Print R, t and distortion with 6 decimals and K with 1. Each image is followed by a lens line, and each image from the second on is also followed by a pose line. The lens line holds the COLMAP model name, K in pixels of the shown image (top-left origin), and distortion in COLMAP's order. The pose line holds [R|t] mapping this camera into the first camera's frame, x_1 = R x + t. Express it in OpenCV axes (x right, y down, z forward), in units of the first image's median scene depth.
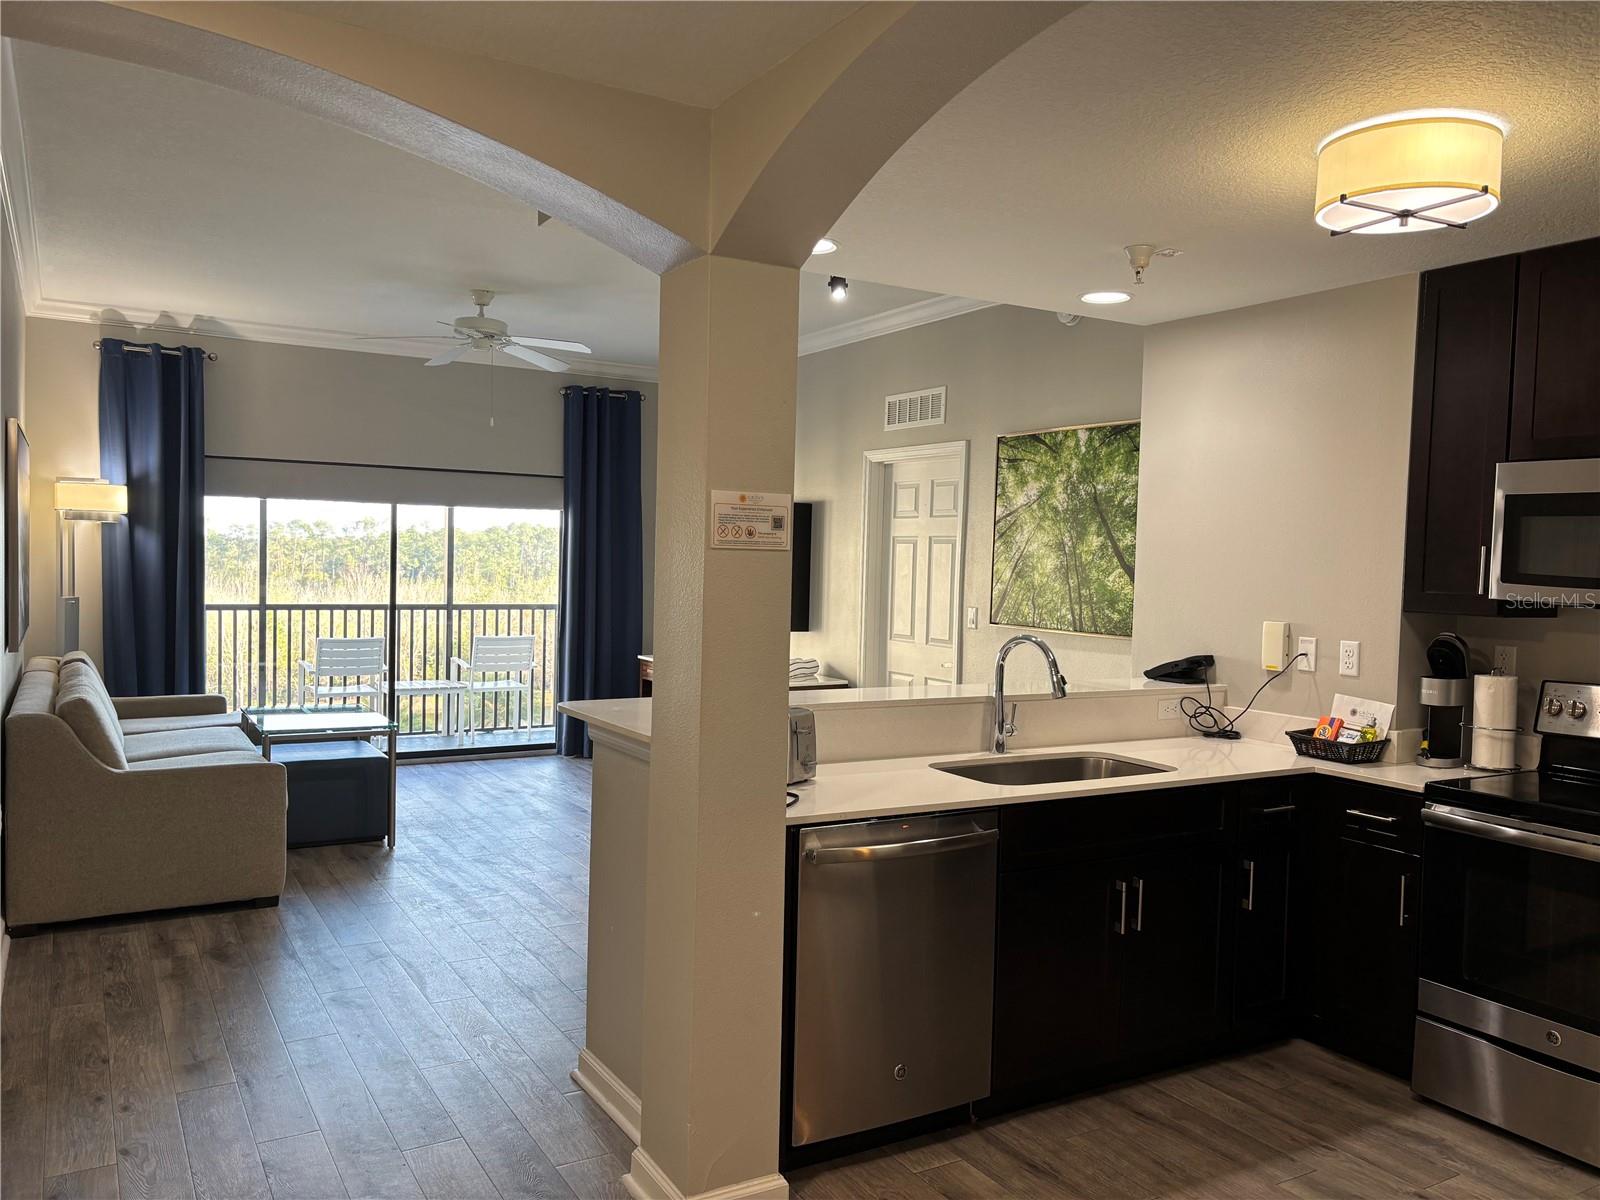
lens RADIAL K [[1210.5, 0, 799.1], [0, 1210.5, 608.5], [0, 0, 1]] dist [0.052983, -0.056385]
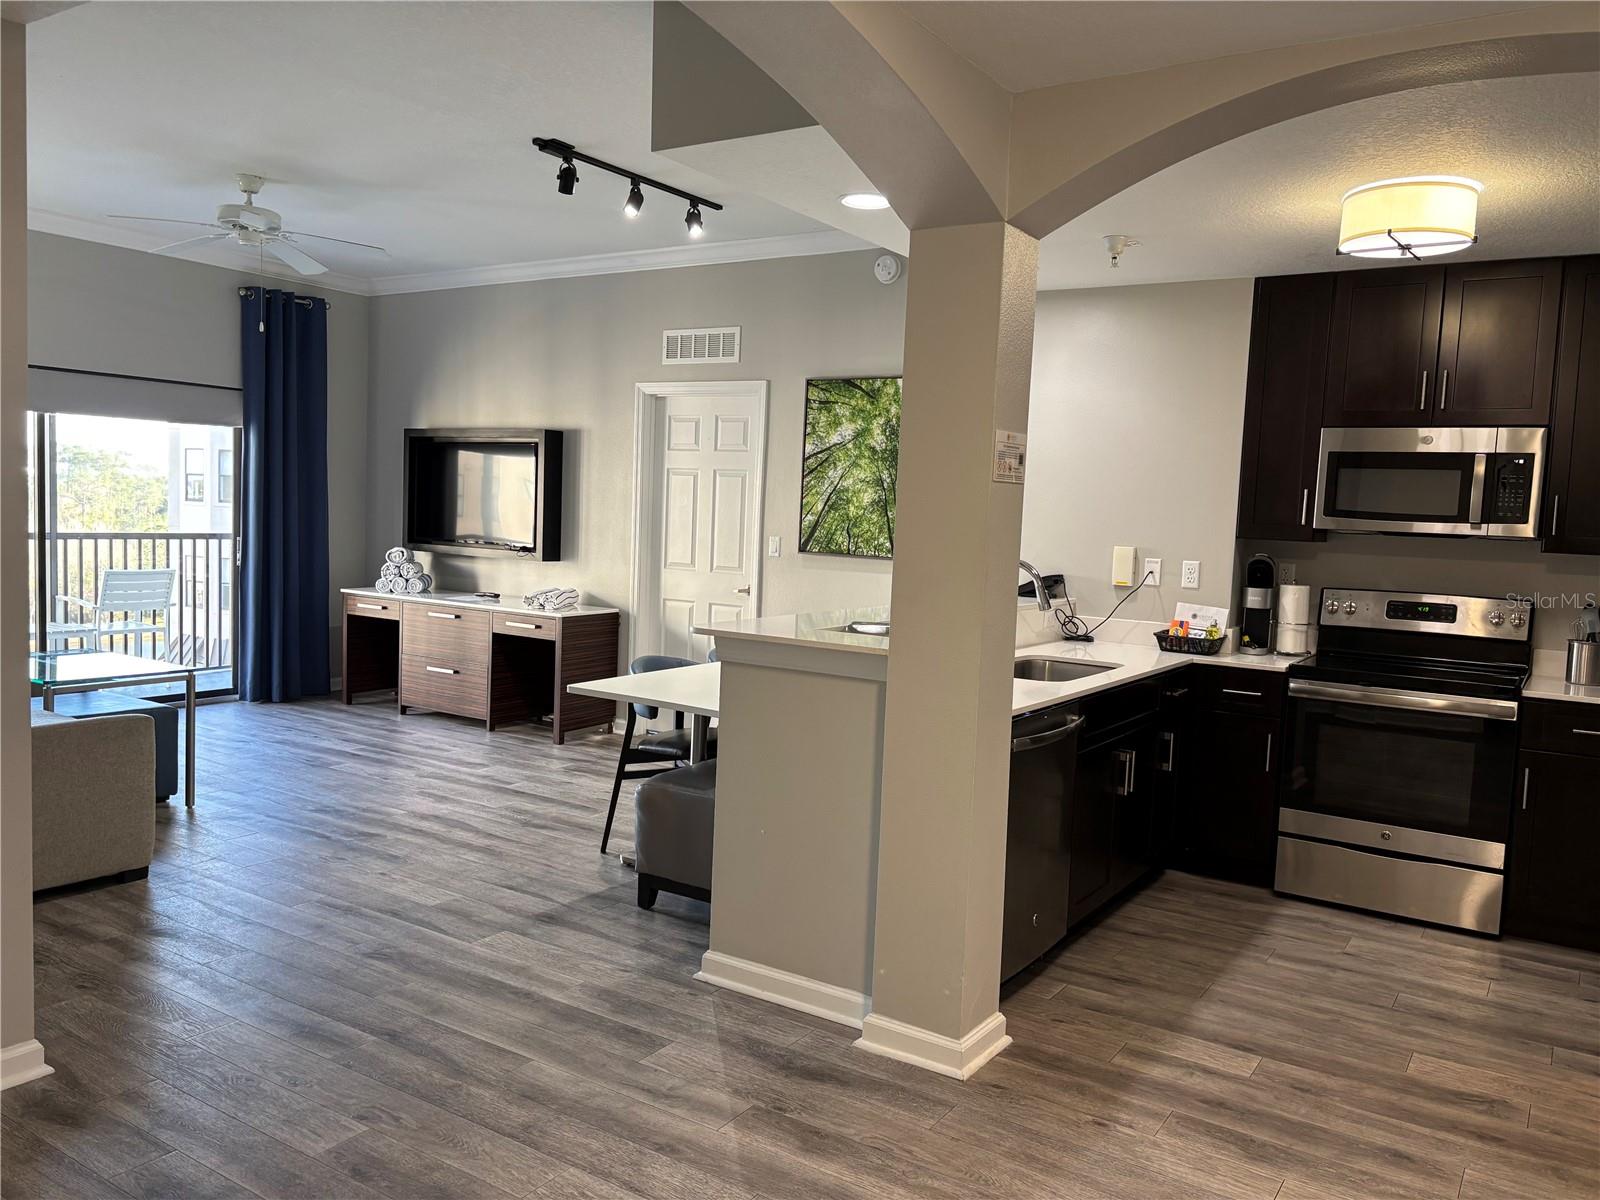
lens RADIAL K [[1203.4, 0, 788.7], [0, 1203.4, 609.6], [0, 0, 1]] dist [0.062301, -0.068095]
pose [[0.898522, -0.025629, 0.438180, -0.374923], [0.000565, 0.998361, 0.057235, 0.003094], [-0.438928, -0.051180, 0.897063, 0.027483]]
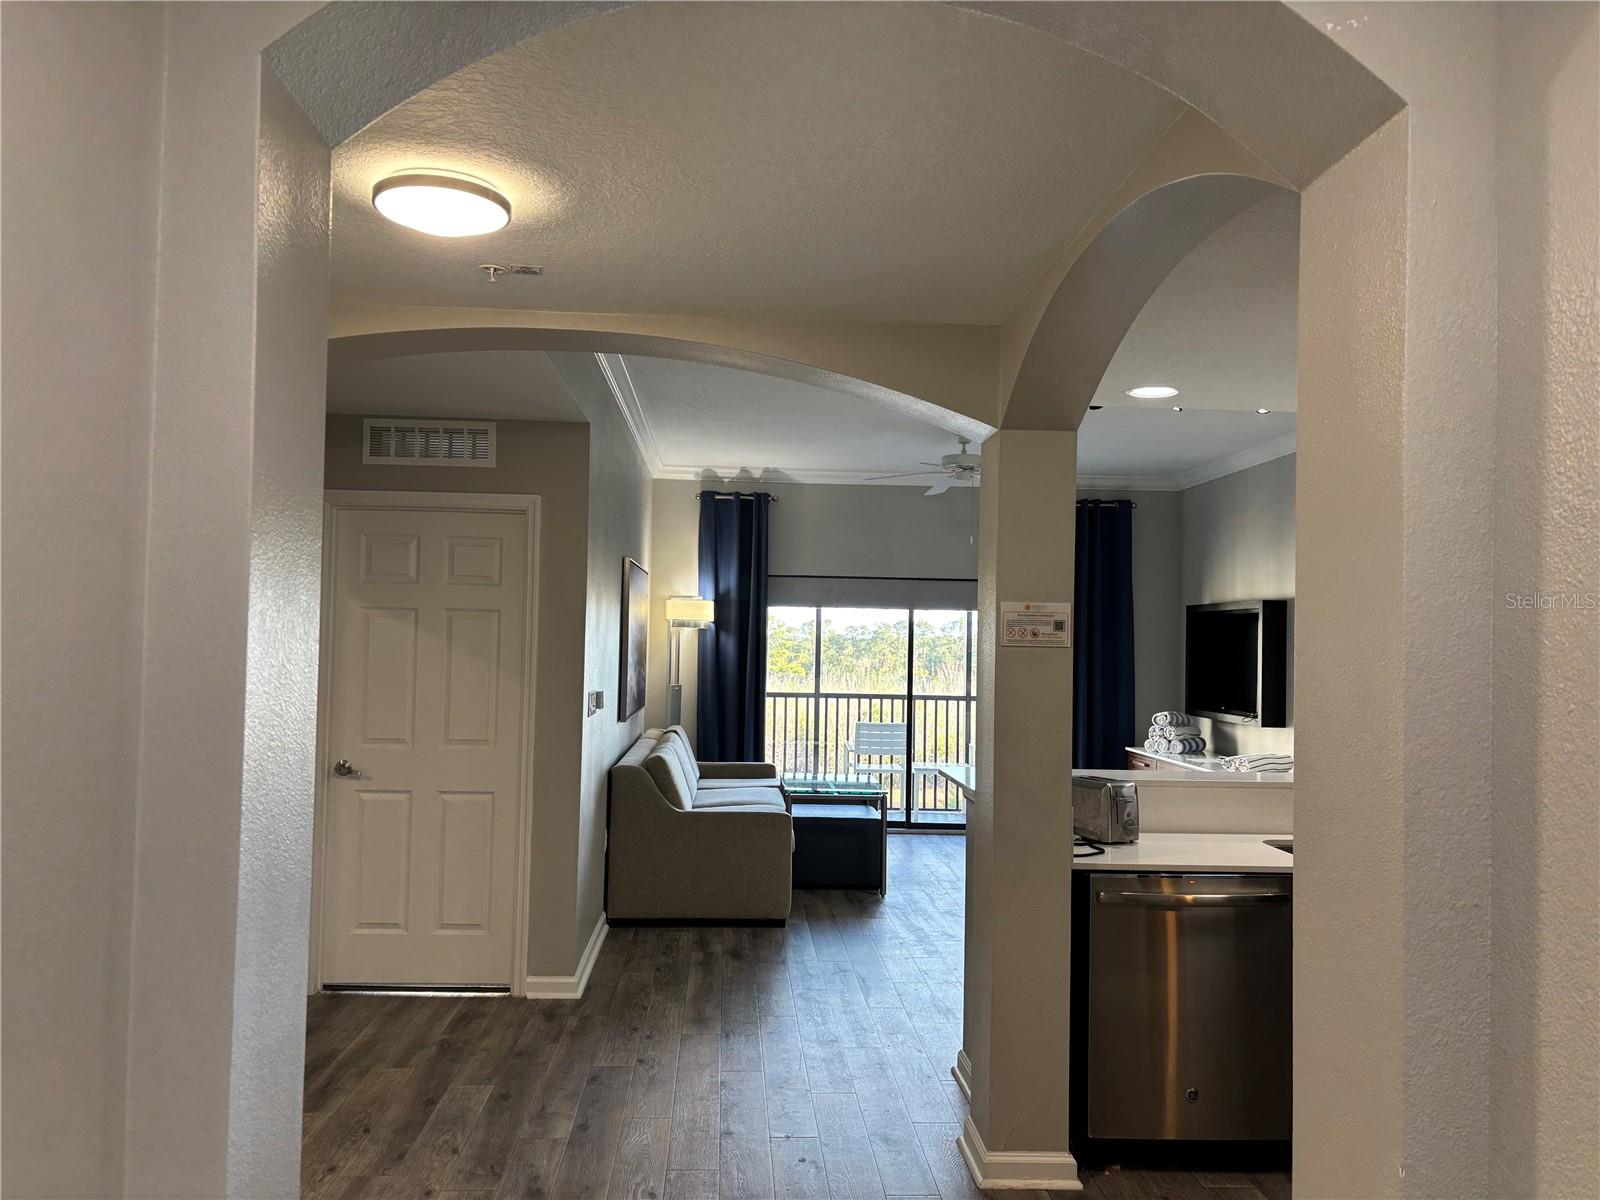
lens RADIAL K [[1202.7, 0, 784.3], [0, 1202.7, 578.3], [0, 0, 1]] dist [0.042065, -0.075067]
pose [[0.882948, -0.031337, -0.468423, 0.167999], [-0.018205, 0.994734, -0.100862, 0.007119], [0.469117, 0.097583, 0.877728, -0.138237]]
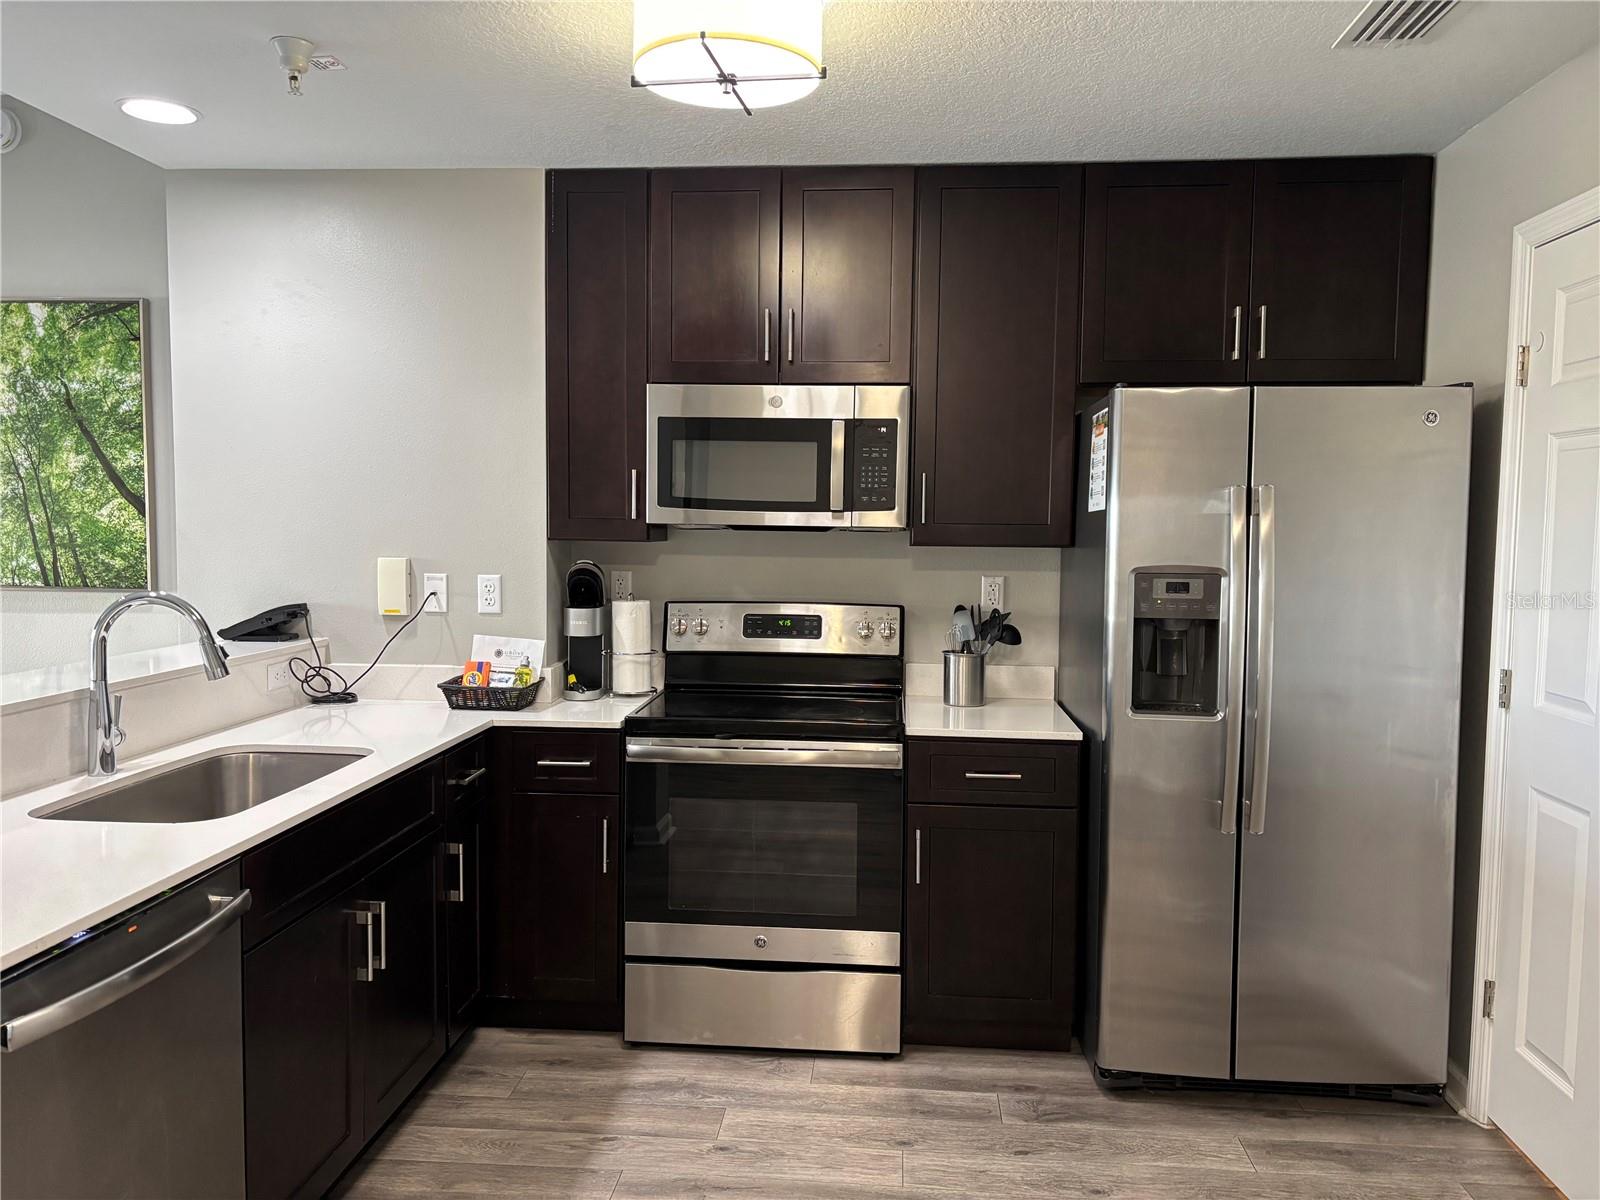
lens RADIAL K [[1203.4, 0, 788.7], [0, 1203.4, 609.6], [0, 0, 1]] dist [0.062301, -0.068095]
pose [[0.581138, -0.076910, 0.810163, -0.109123], [0.037029, 0.996992, 0.068084, -0.000292], [-0.812962, -0.009567, 0.582238, 0.230490]]
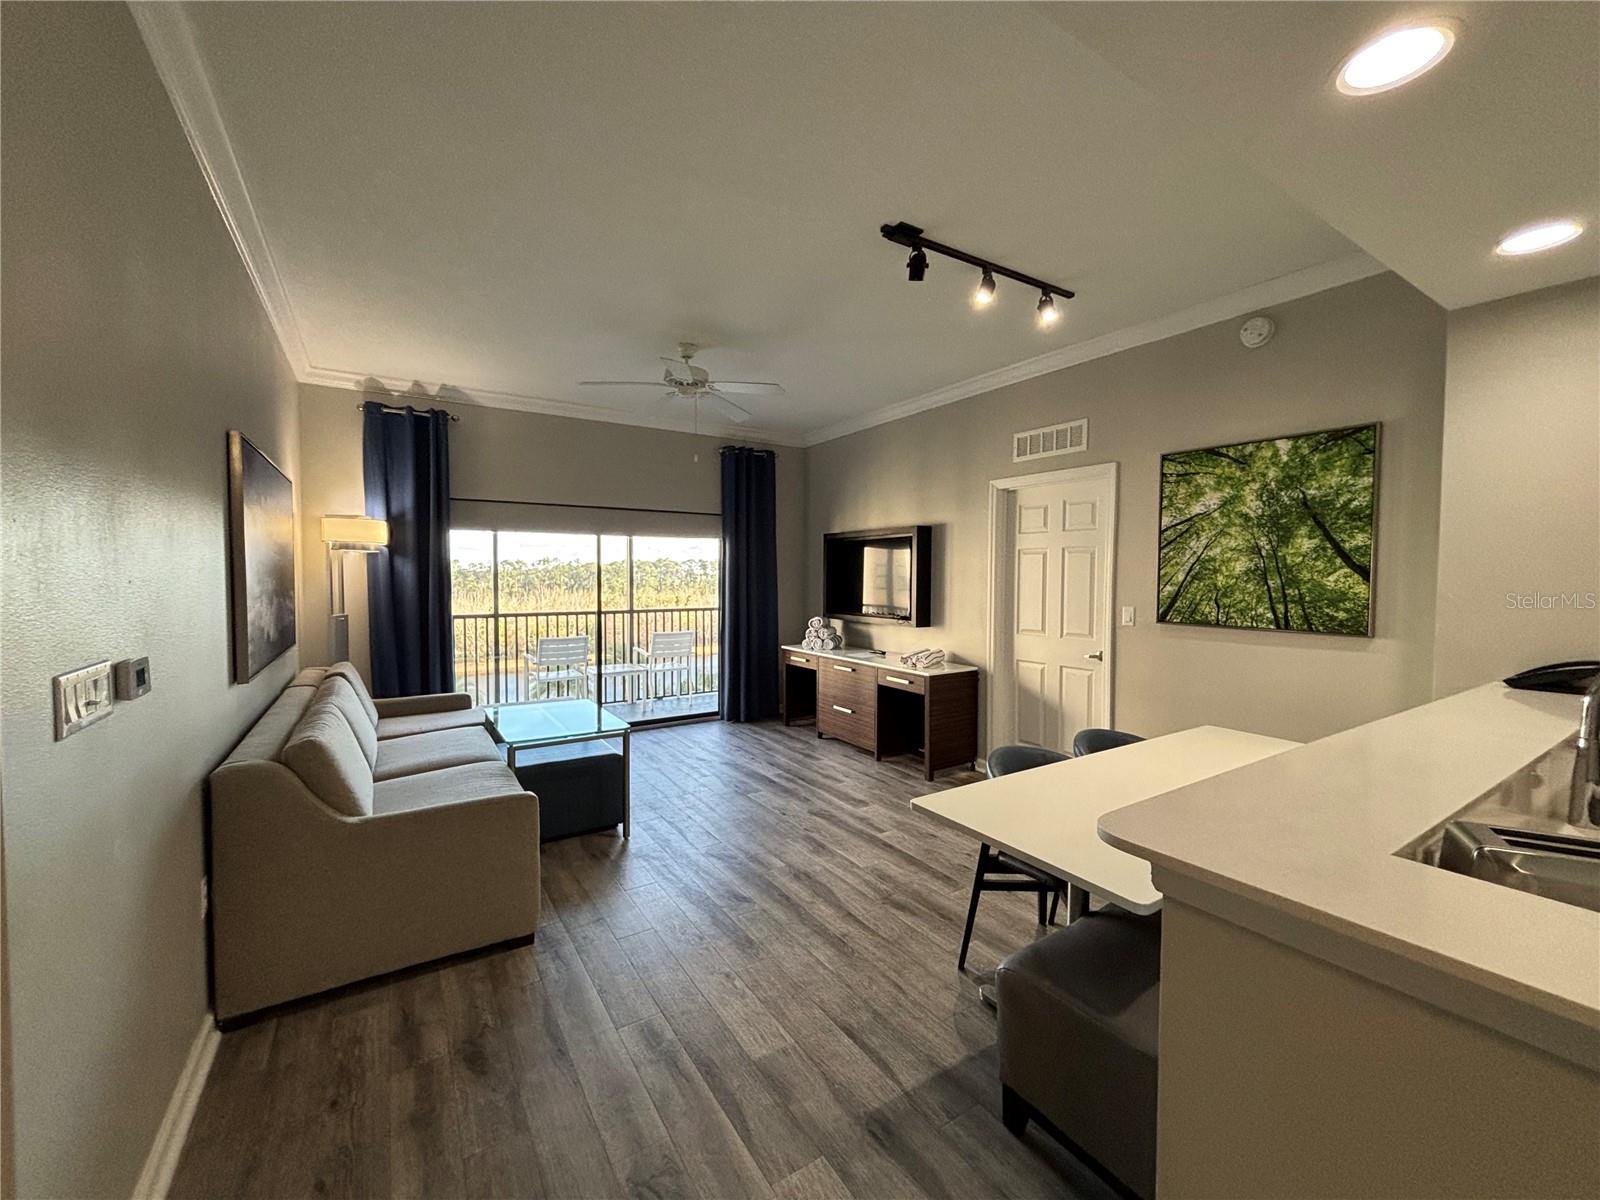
lens RADIAL K [[643.5, 0, 799.1], [0, 643.5, 597.5], [0, 0, 1]] dist [-0.002506, -0.000276]
pose [[0.999079, -0.022960, 0.036245, -0.223003], [0.023170, 0.999717, -0.005374, -0.016176], [-0.036111, 0.006208, 0.999328, 0.471536]]
